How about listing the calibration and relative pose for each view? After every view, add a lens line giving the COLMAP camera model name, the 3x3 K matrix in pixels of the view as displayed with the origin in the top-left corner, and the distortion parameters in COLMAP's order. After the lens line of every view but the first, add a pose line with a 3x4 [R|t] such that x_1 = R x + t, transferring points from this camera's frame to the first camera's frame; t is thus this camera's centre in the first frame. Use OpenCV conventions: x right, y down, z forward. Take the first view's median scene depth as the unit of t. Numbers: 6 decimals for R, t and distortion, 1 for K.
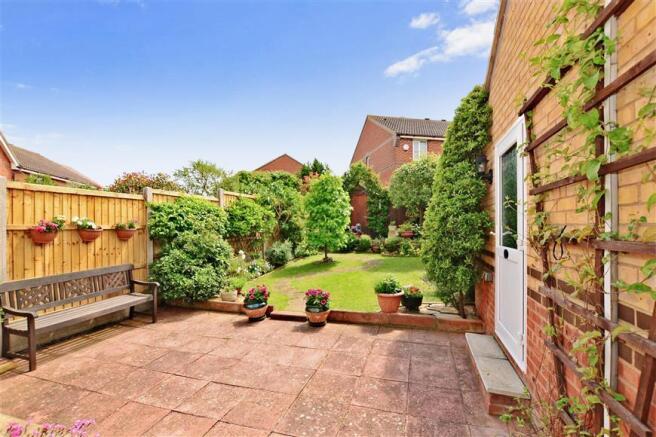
lens RADIAL K [[291.3, 0, 338.8], [0, 291.3, 231.5], [0, 0, 1]] dist [-0.005541, -0.000443]
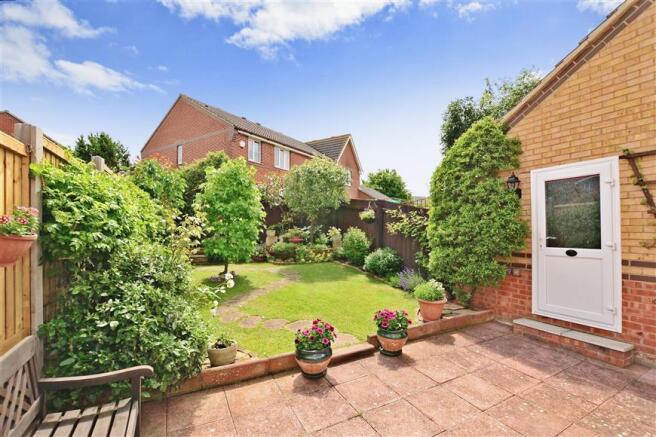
lens RADIAL K [[291.3, 0, 341.3], [0, 291.3, 230.2], [0, 0, 1]] dist [-0.005541, -0.000443]
pose [[0.684225, 0.012995, 0.729155, -0.776639], [-0.000214, 0.999845, -0.017619, -0.011739], [-0.729271, 0.011900, 0.684121, 0.542167]]
